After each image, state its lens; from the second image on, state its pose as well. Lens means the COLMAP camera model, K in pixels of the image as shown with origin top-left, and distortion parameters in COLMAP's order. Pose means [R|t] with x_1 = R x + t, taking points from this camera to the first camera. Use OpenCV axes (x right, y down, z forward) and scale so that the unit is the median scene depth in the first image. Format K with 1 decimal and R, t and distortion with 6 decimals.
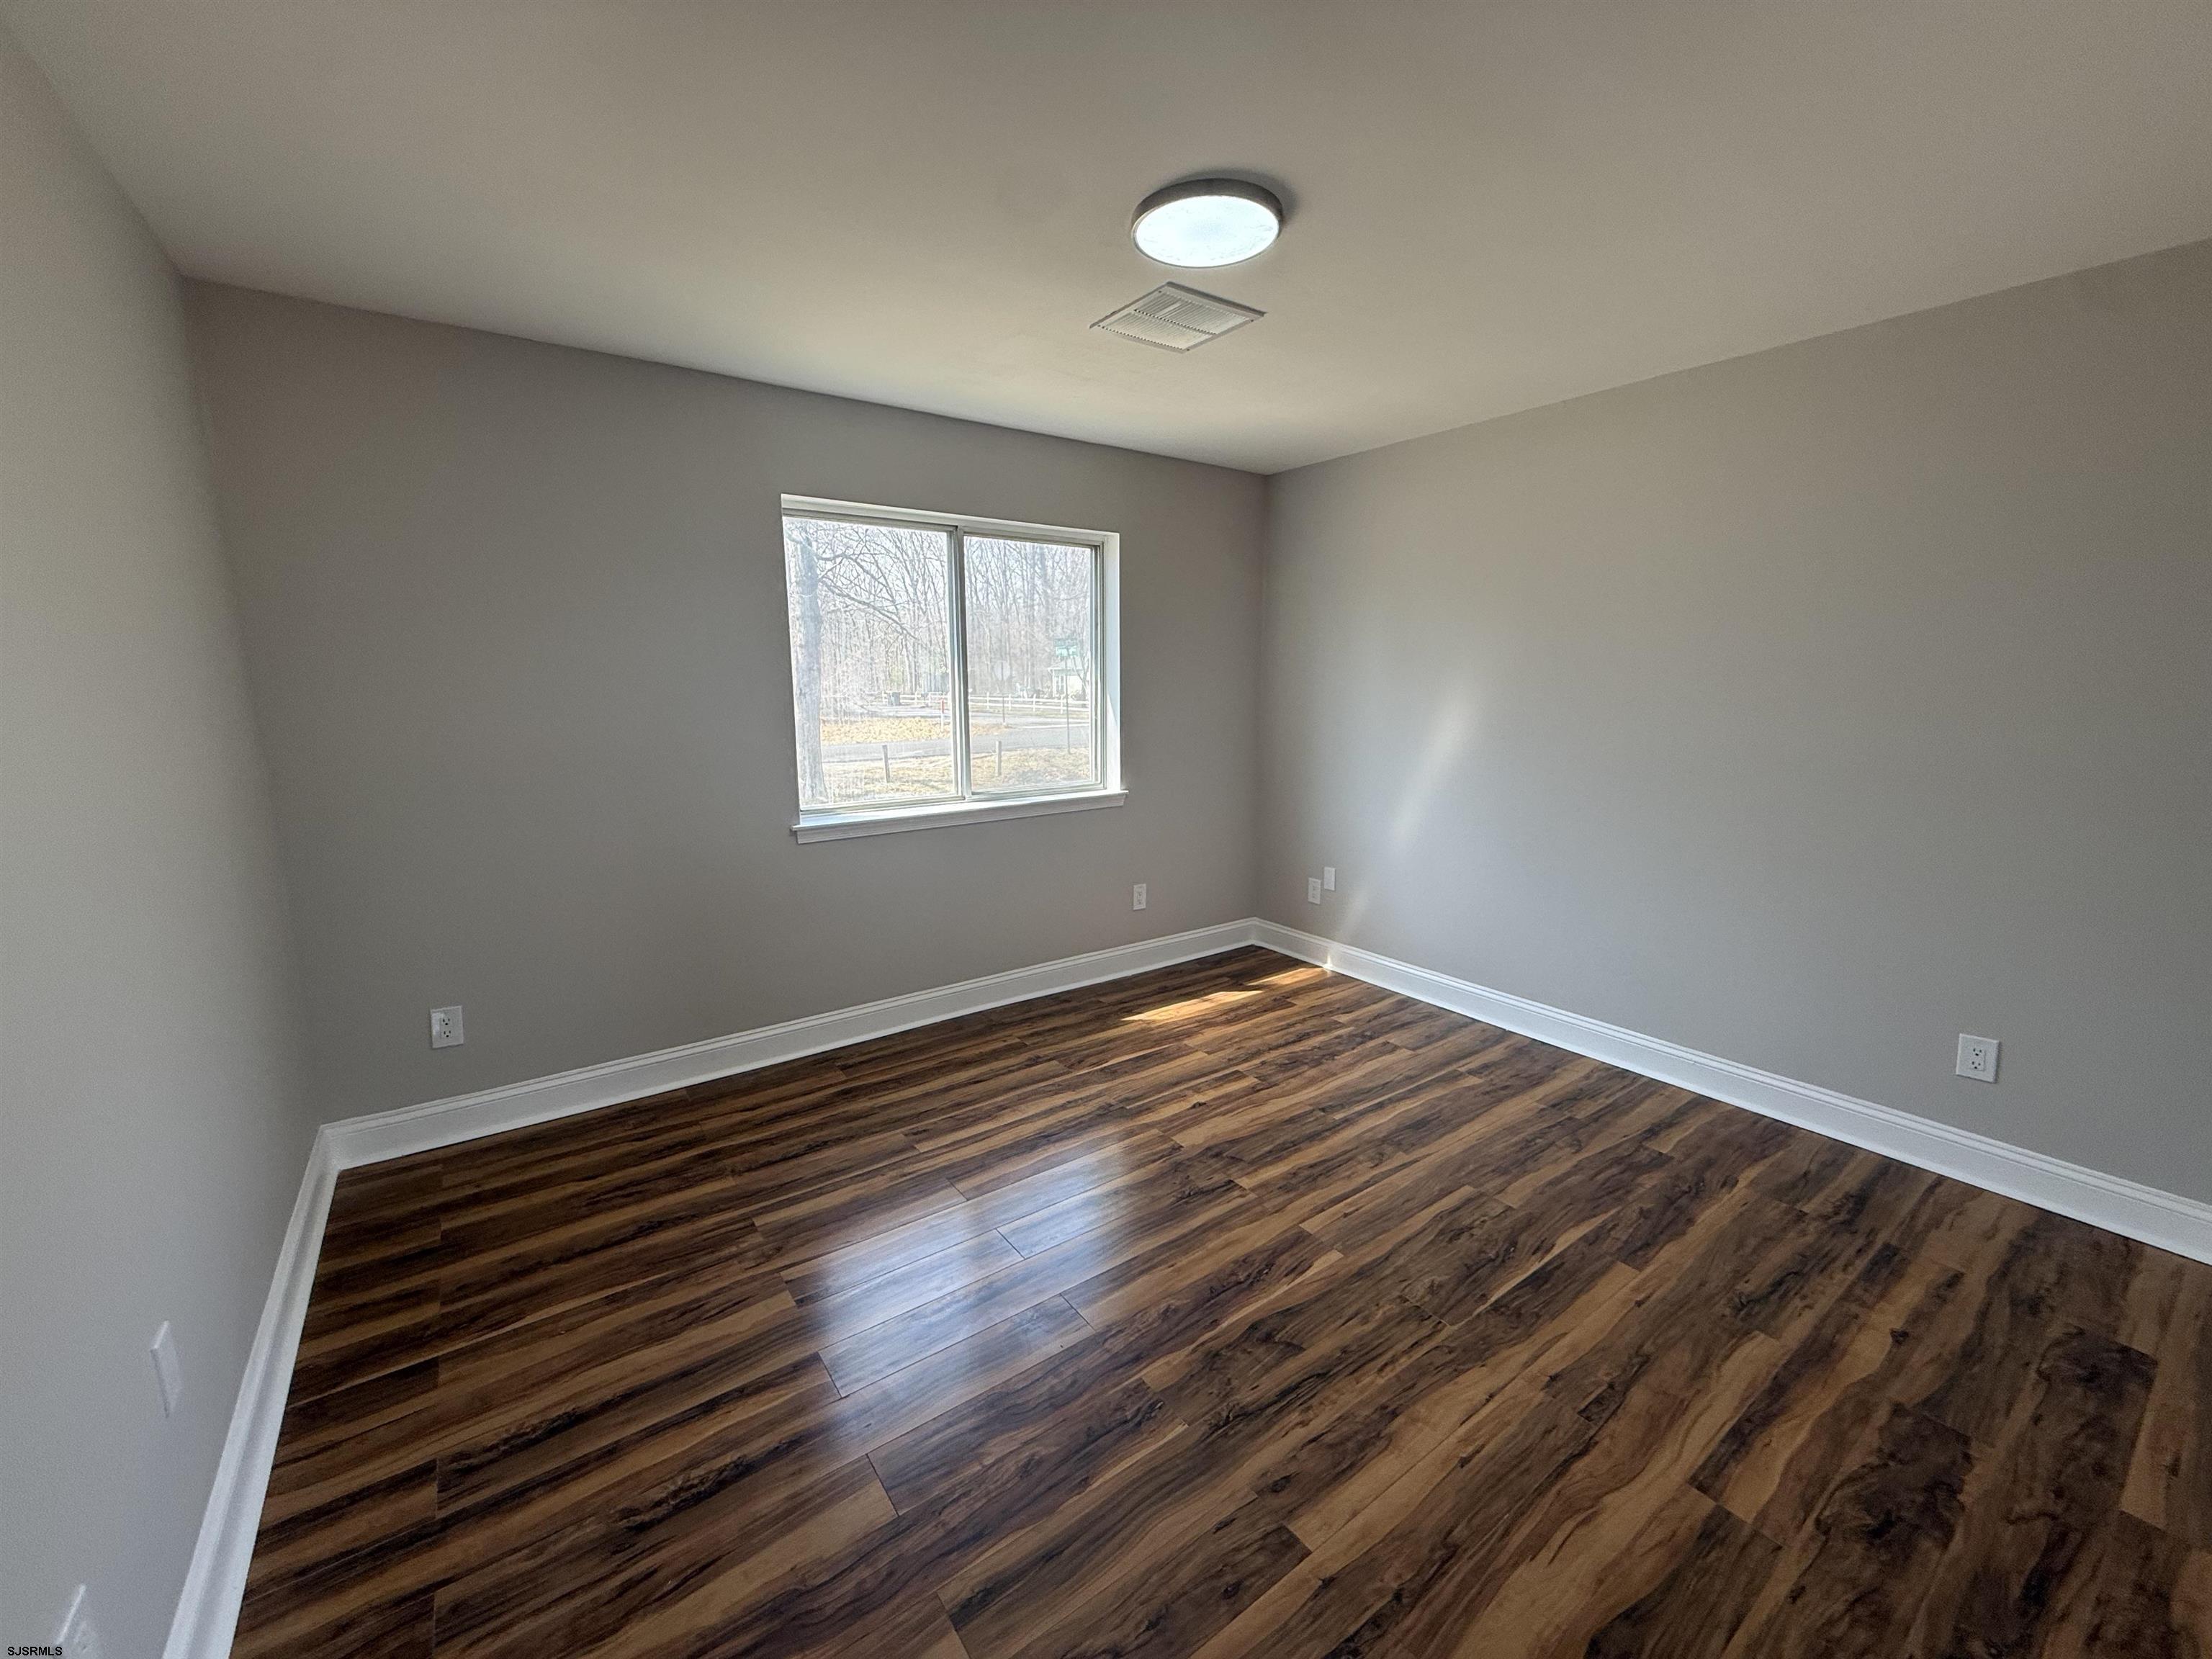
lens RADIAL K [[881.5, 0, 1102.0], [0, 881.5, 826.4], [0, 0, 1]] dist [0.001094, -0.000204]
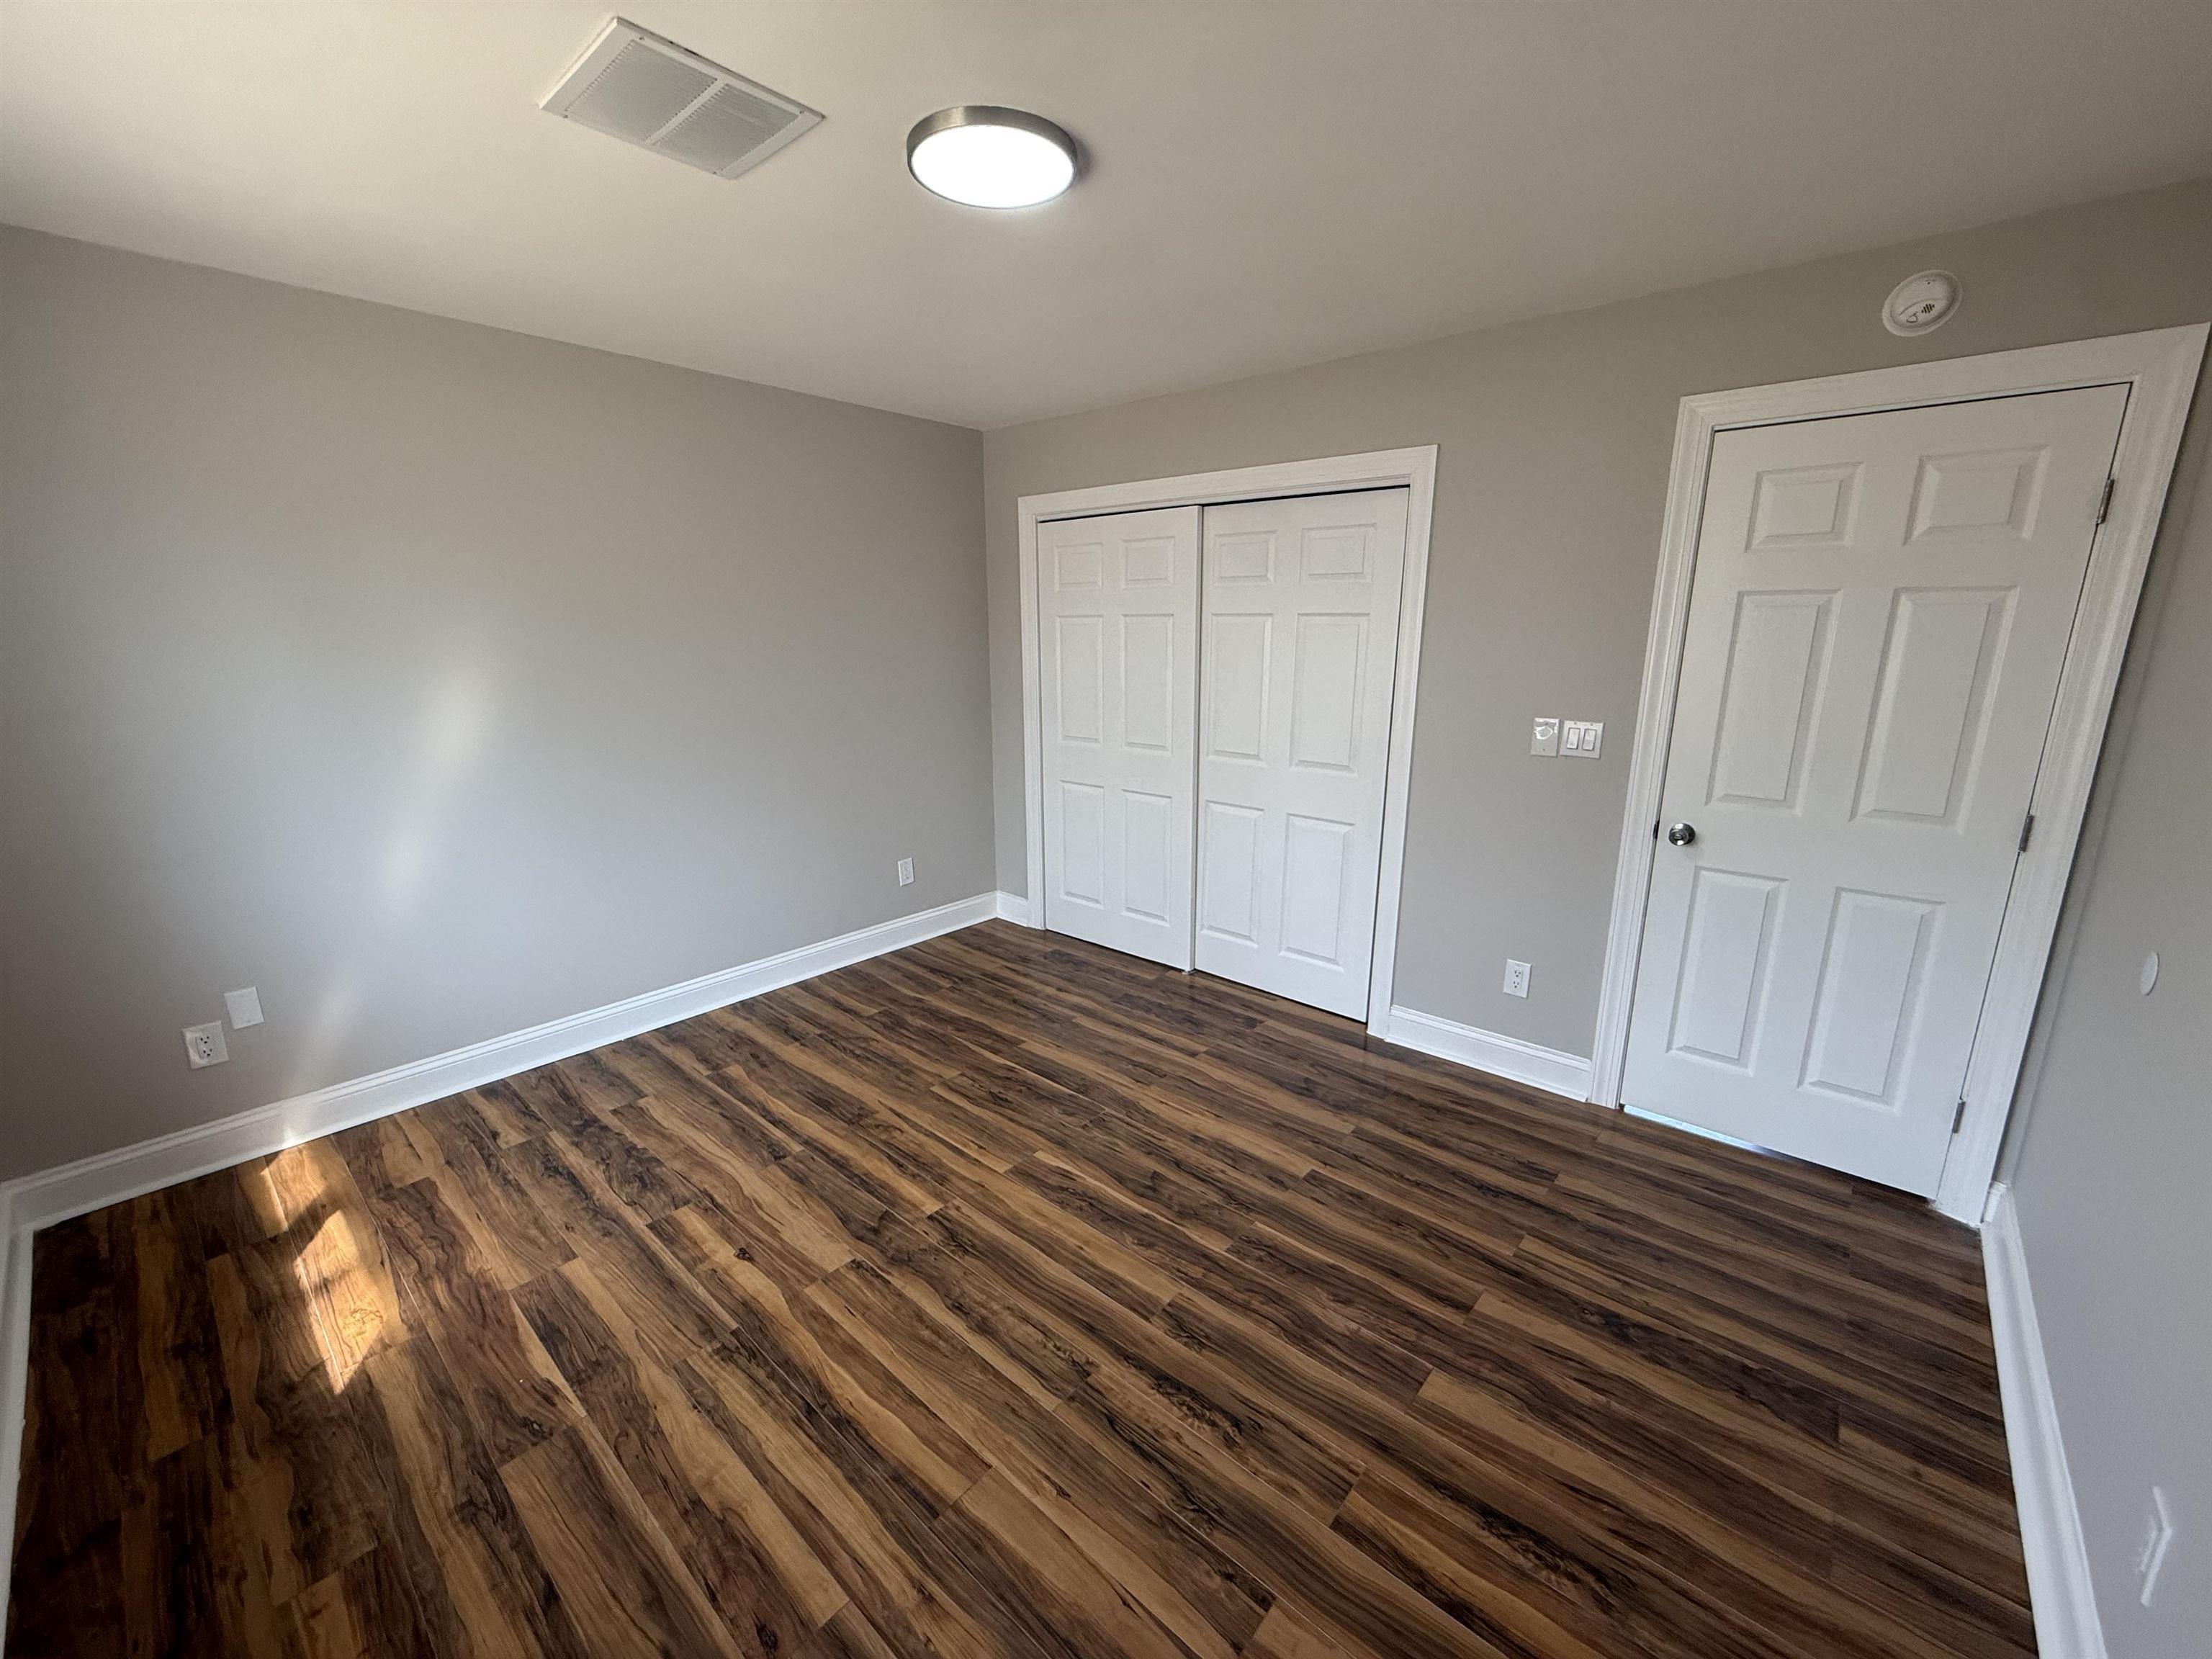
lens RADIAL K [[881.5, 0, 1102.0], [0, 881.5, 826.4], [0, 0, 1]] dist [0.001094, -0.000204]
pose [[-0.223200, -0.215903, 0.950562, -0.655558], [0.164536, 0.952825, 0.255052, -0.183397], [-0.960786, 0.213330, -0.177147, 0.873671]]
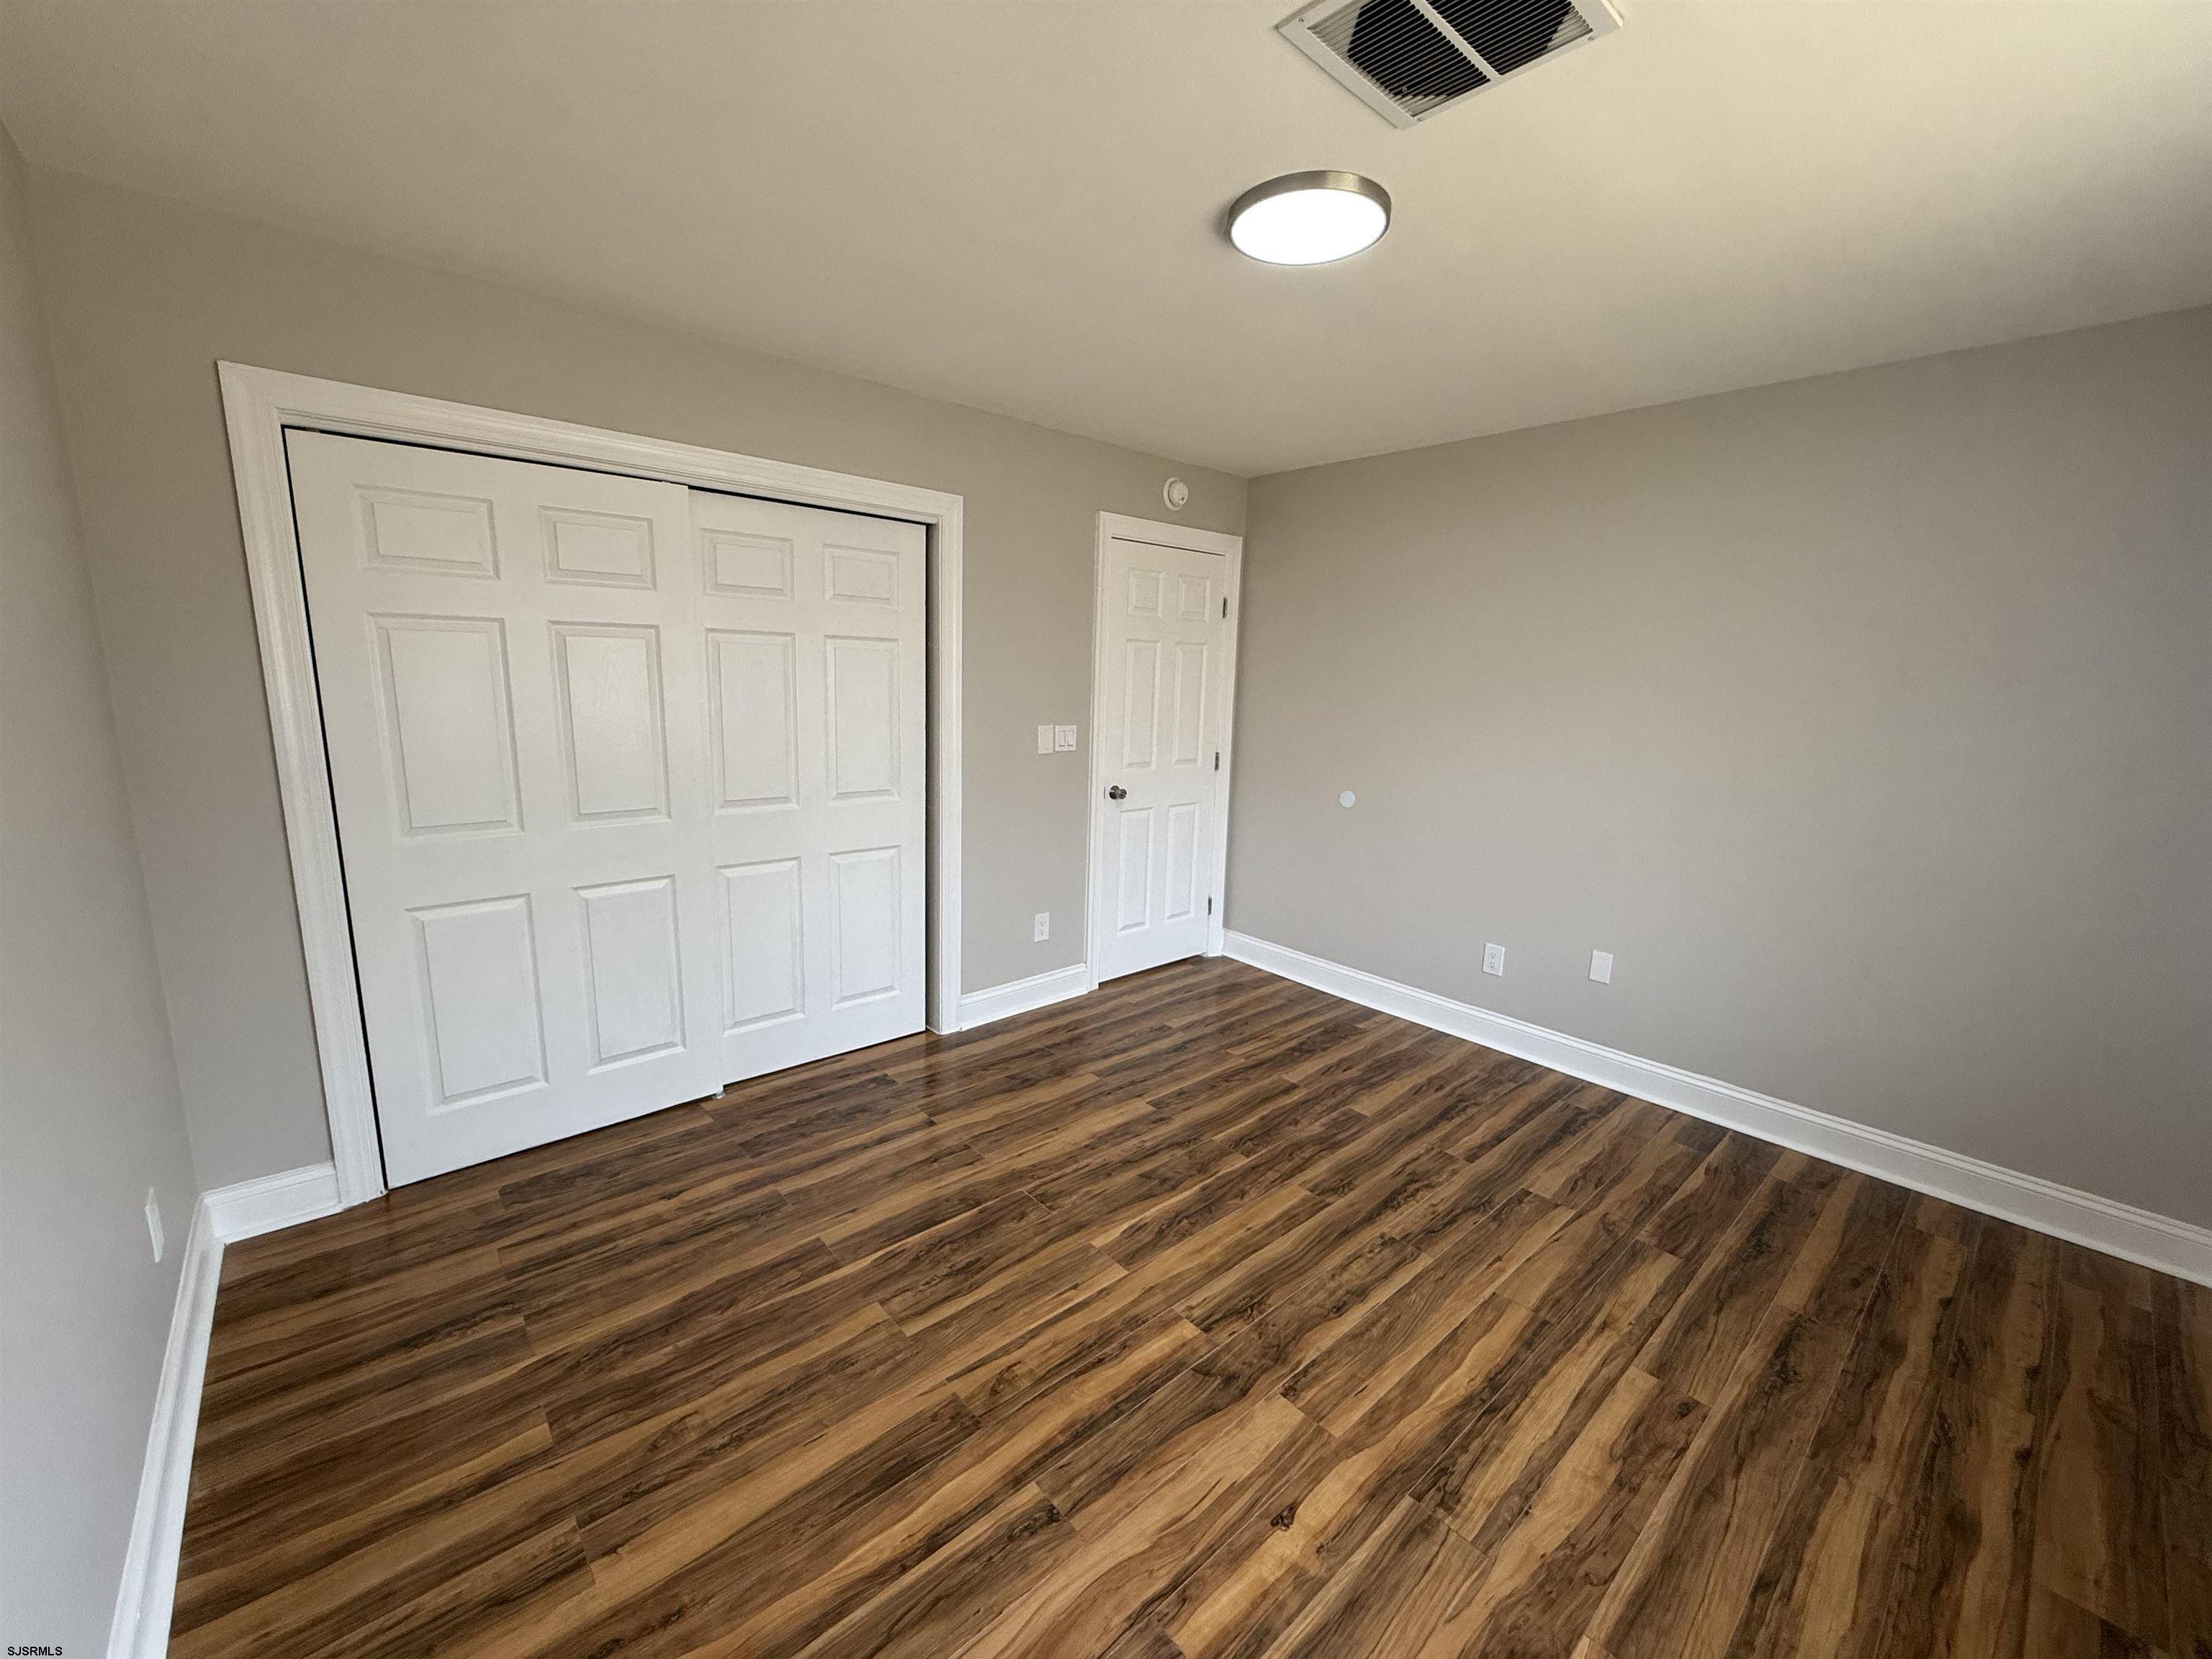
lens RADIAL K [[881.5, 0, 1102.0], [0, 881.5, 826.4], [0, 0, 1]] dist [0.001094, -0.000204]
pose [[-0.994787, -0.008692, -0.101606, 0.312694], [-0.042811, 0.939906, 0.338738, -0.279114], [0.092556, 0.341322, -0.935378, 1.525766]]
